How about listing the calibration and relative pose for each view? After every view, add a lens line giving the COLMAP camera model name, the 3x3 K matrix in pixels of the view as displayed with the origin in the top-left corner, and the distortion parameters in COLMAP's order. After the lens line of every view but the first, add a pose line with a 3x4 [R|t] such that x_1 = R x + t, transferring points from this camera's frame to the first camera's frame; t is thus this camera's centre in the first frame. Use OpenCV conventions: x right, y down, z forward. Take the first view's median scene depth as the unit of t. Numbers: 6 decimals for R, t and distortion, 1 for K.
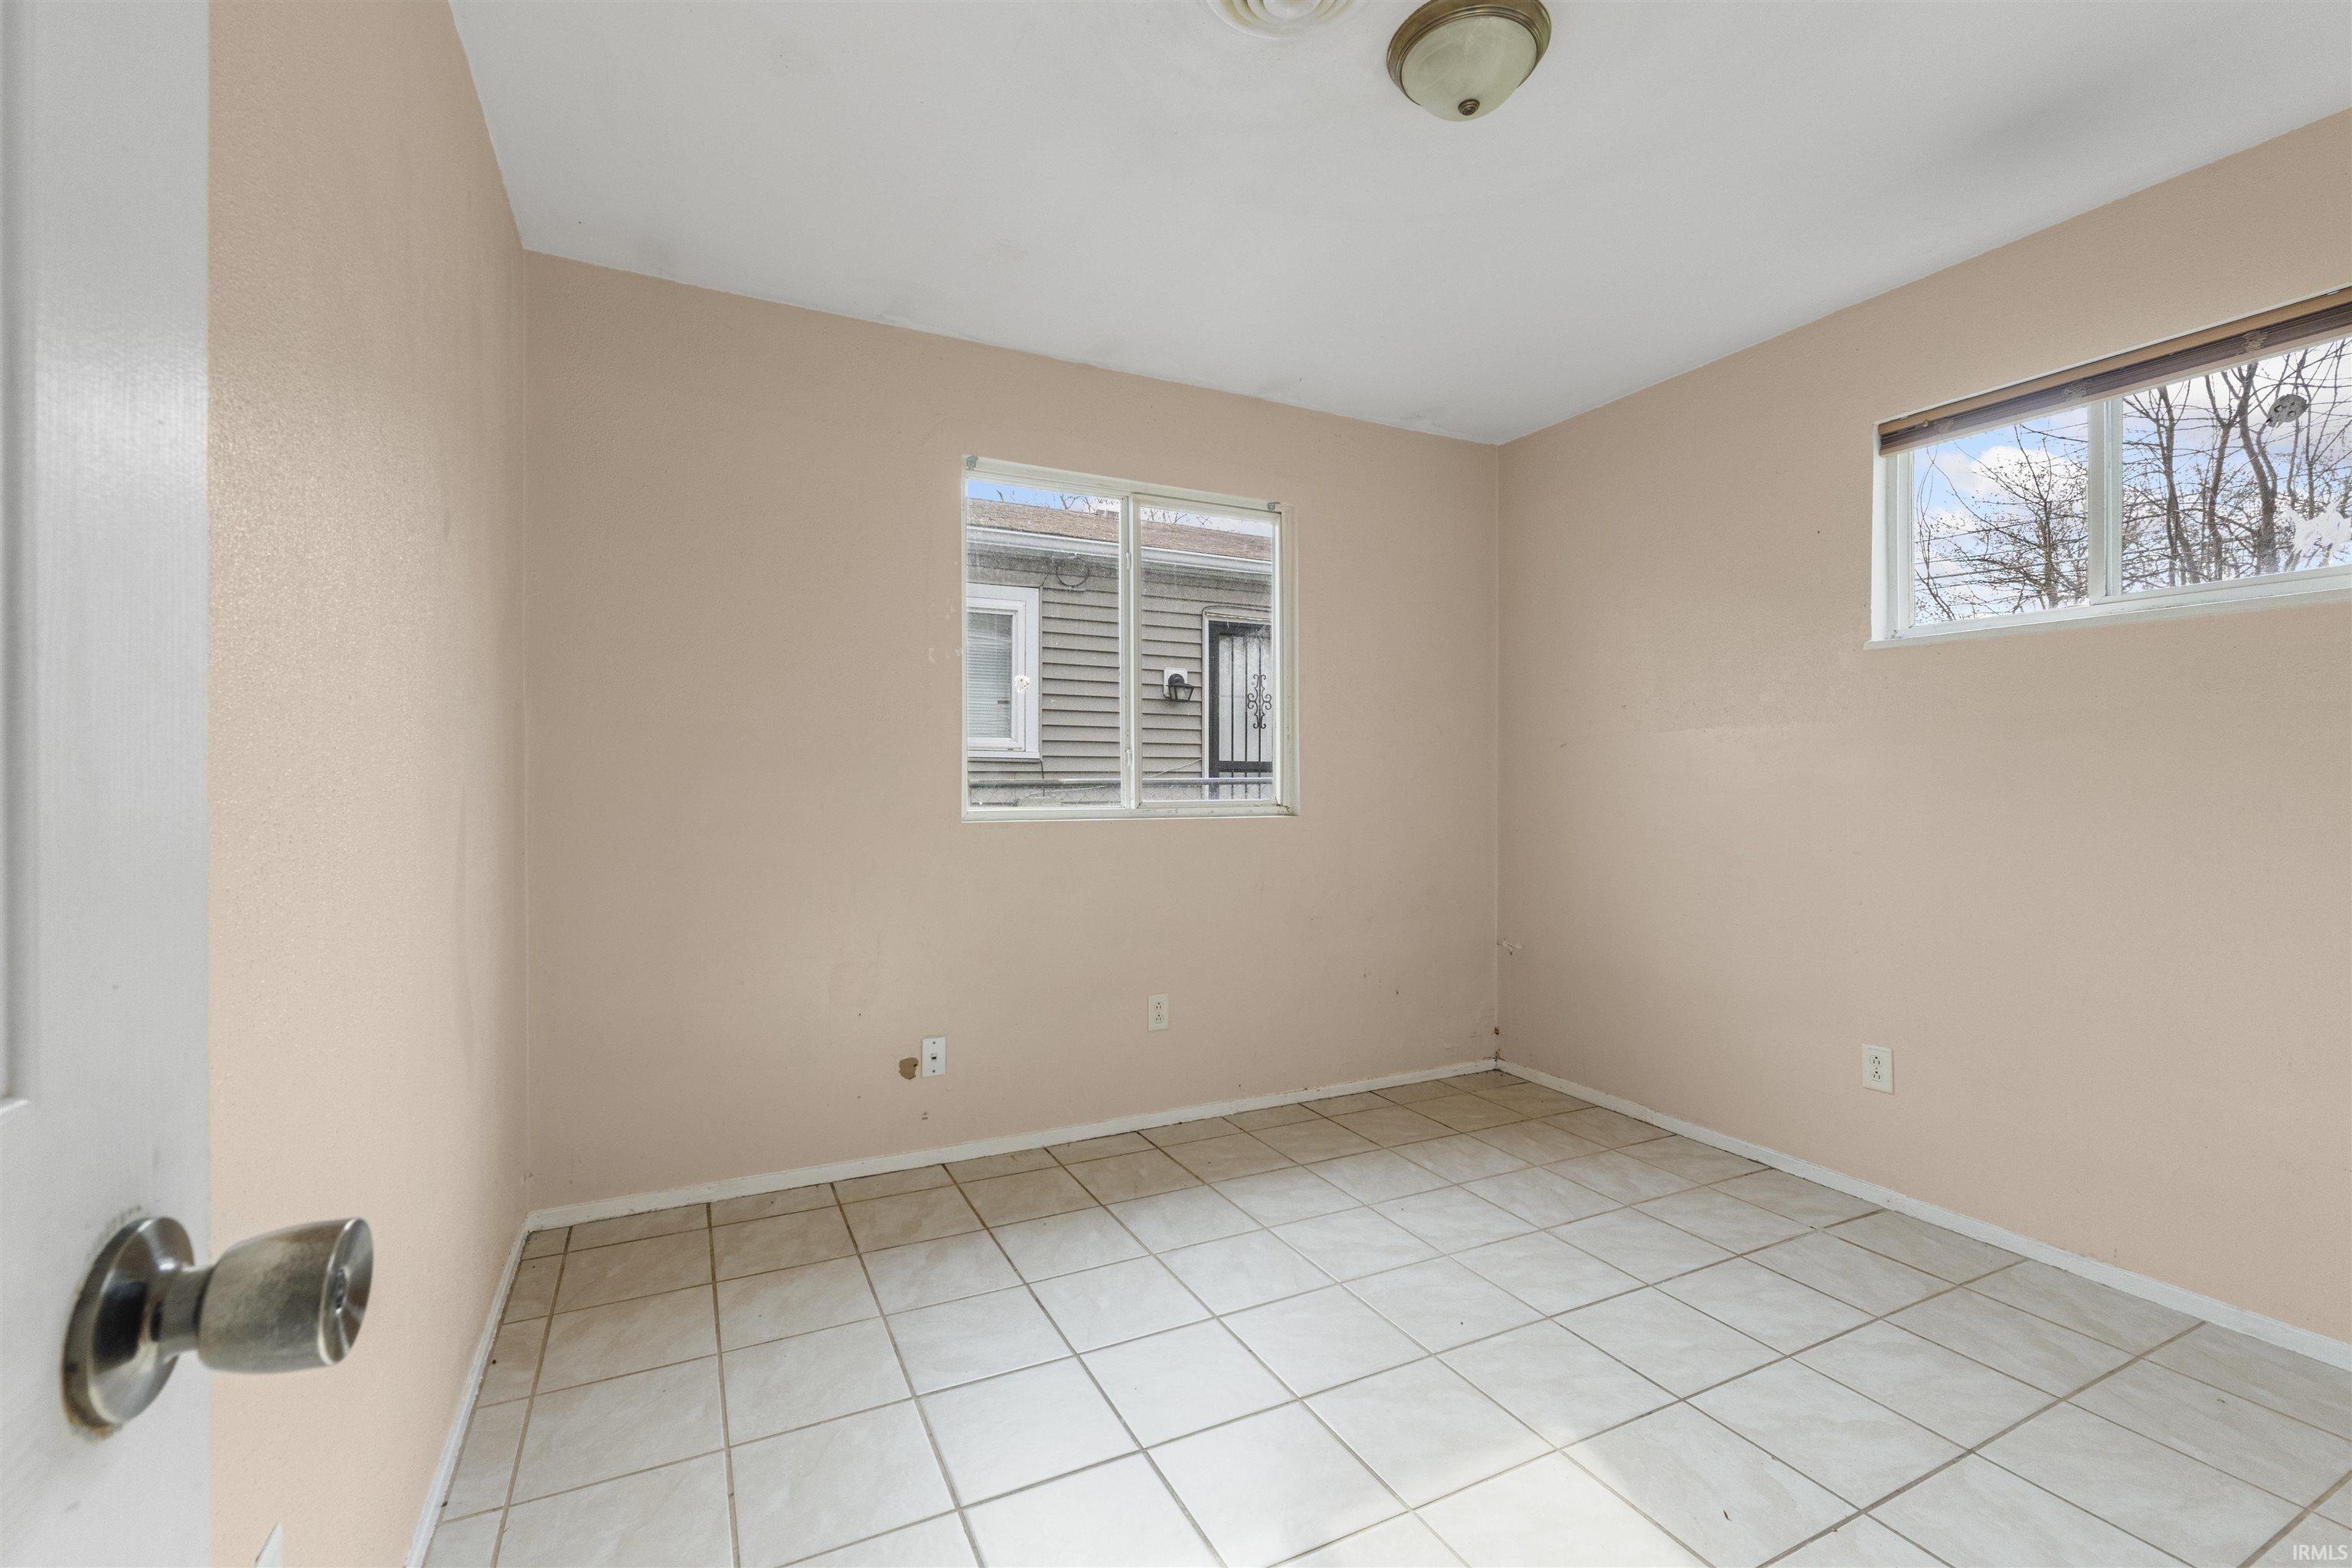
lens RADIAL K [[998.9, 0, 1174.9], [0, 998.9, 788.3], [0, 0, 1]] dist [0.000066, 0.000033]
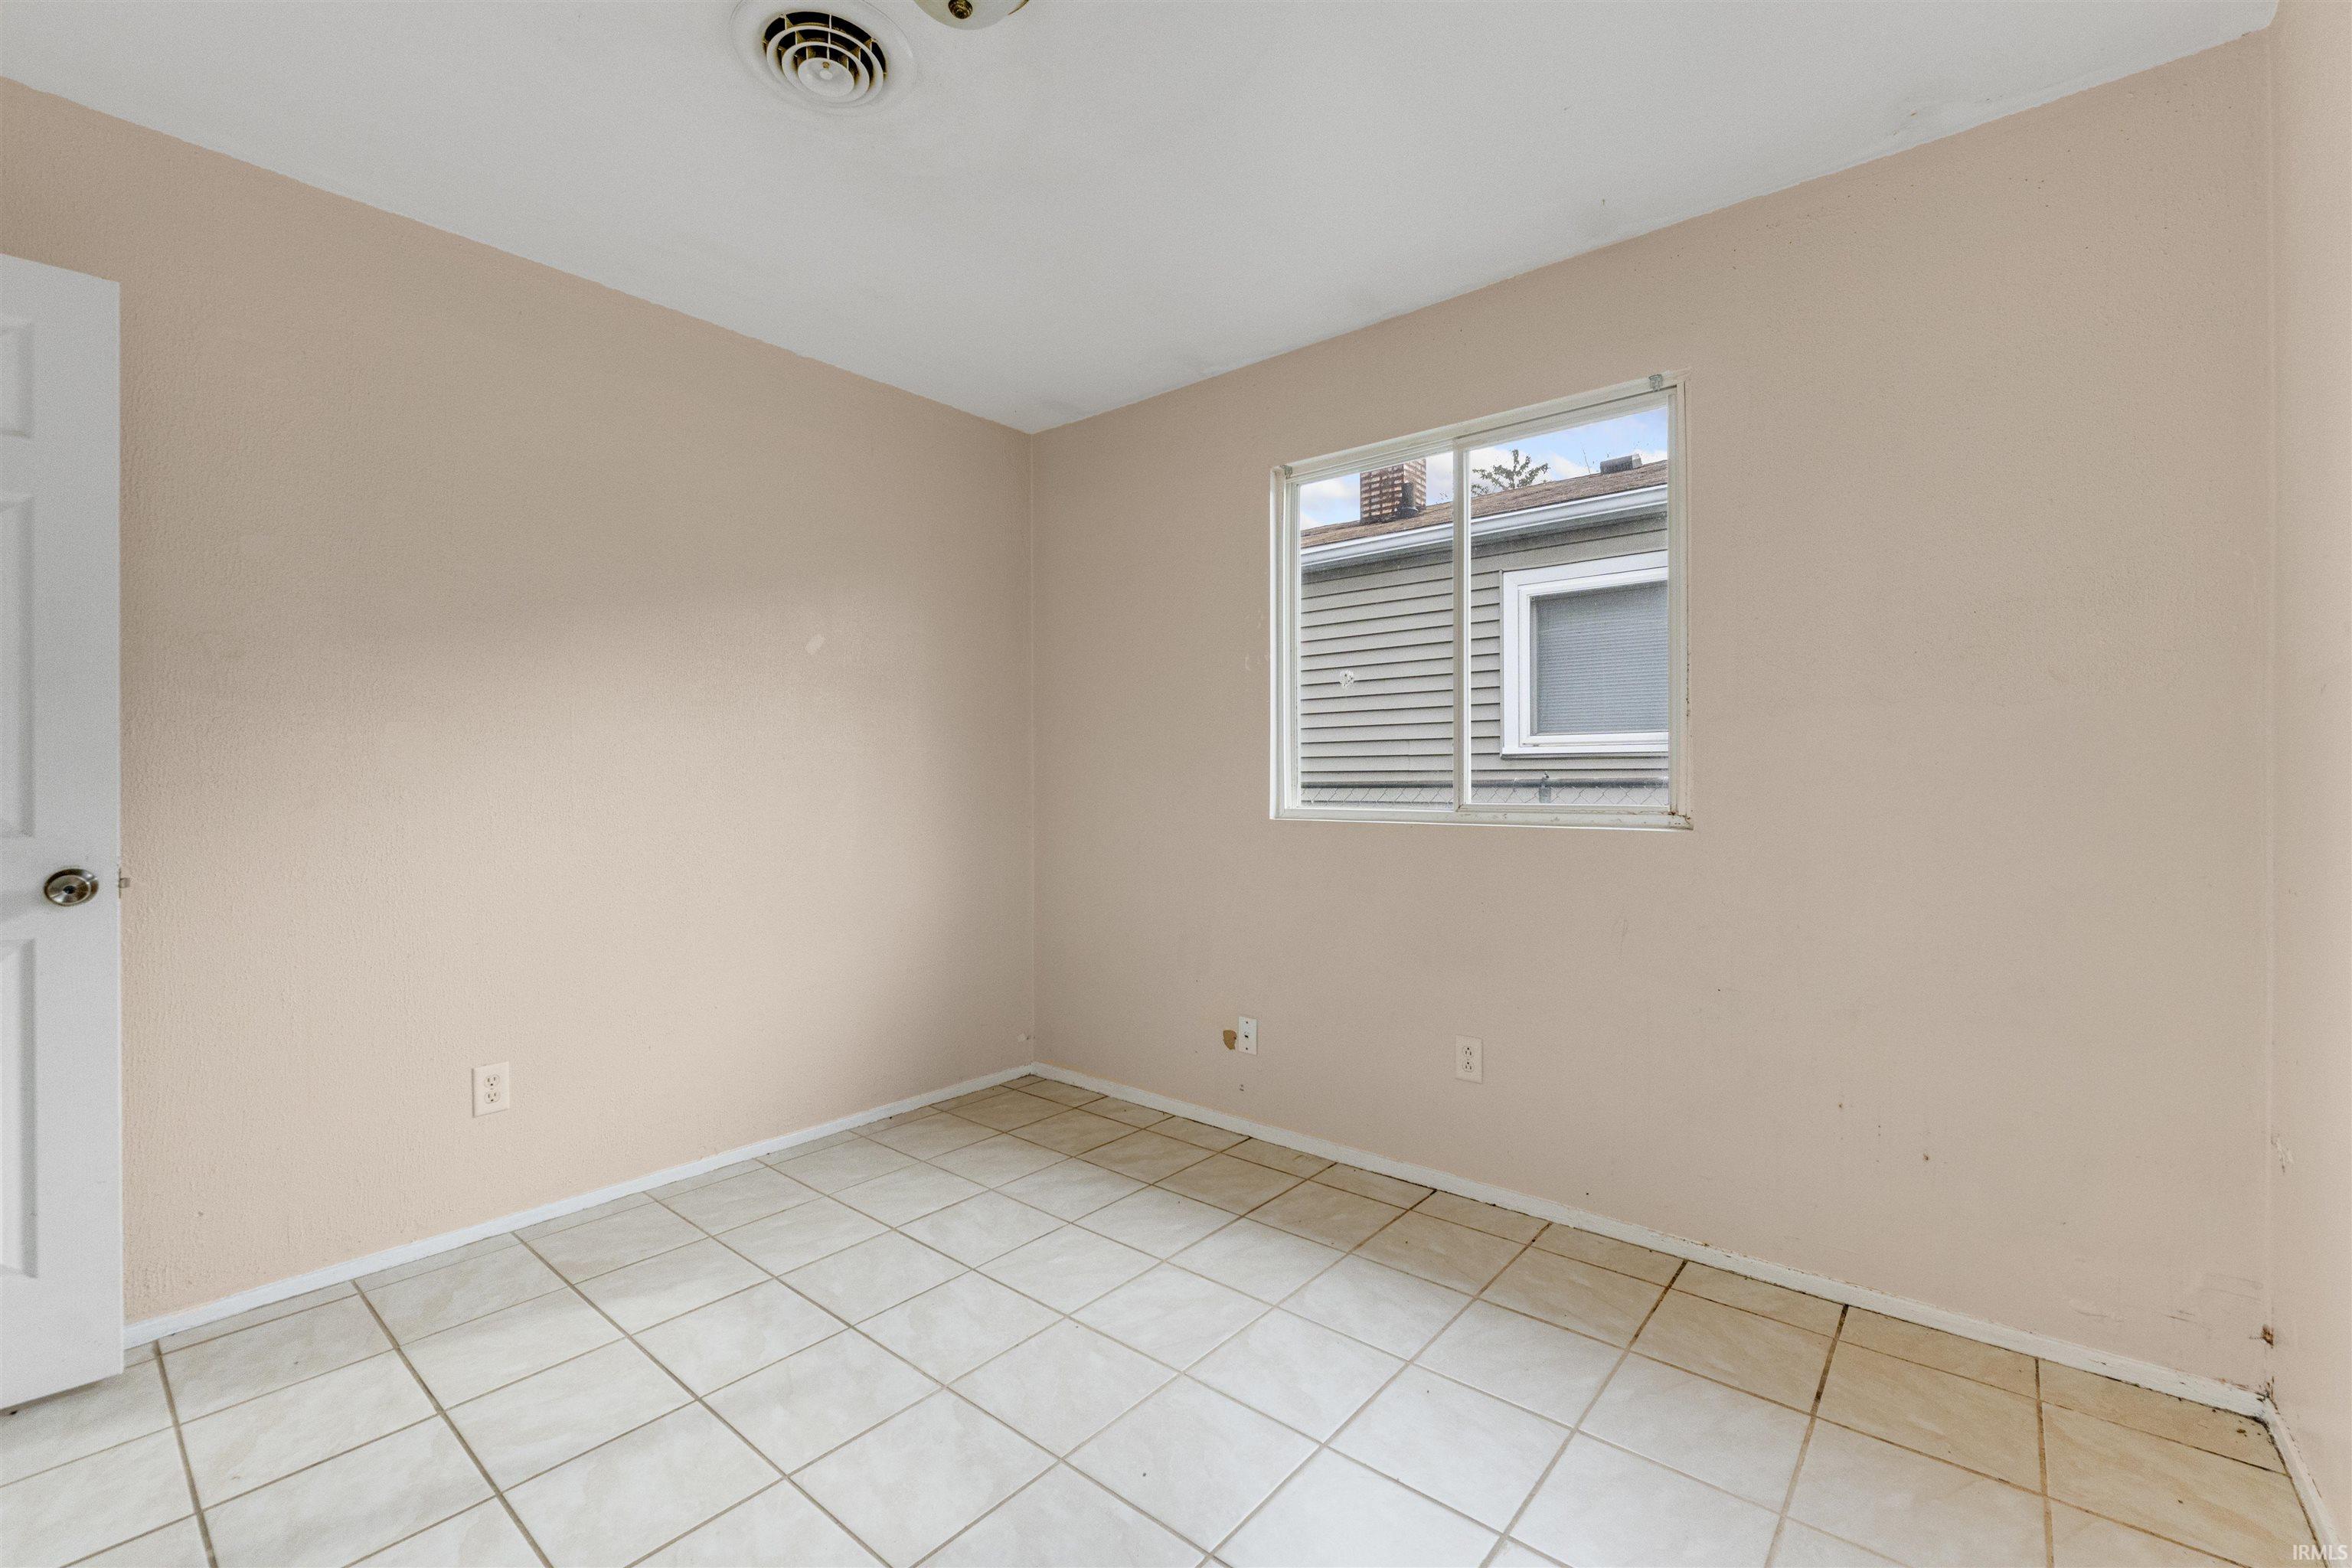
lens RADIAL K [[998.9, 0, 1181.9], [0, 998.9, 784.0], [0, 0, 1]] dist [0.000066, 0.000033]
pose [[0.398943, 0.004353, -0.916966, 0.841416], [-0.001578, 0.999991, 0.004061, -0.008349], [0.916975, -0.000173, 0.398946, 0.589443]]
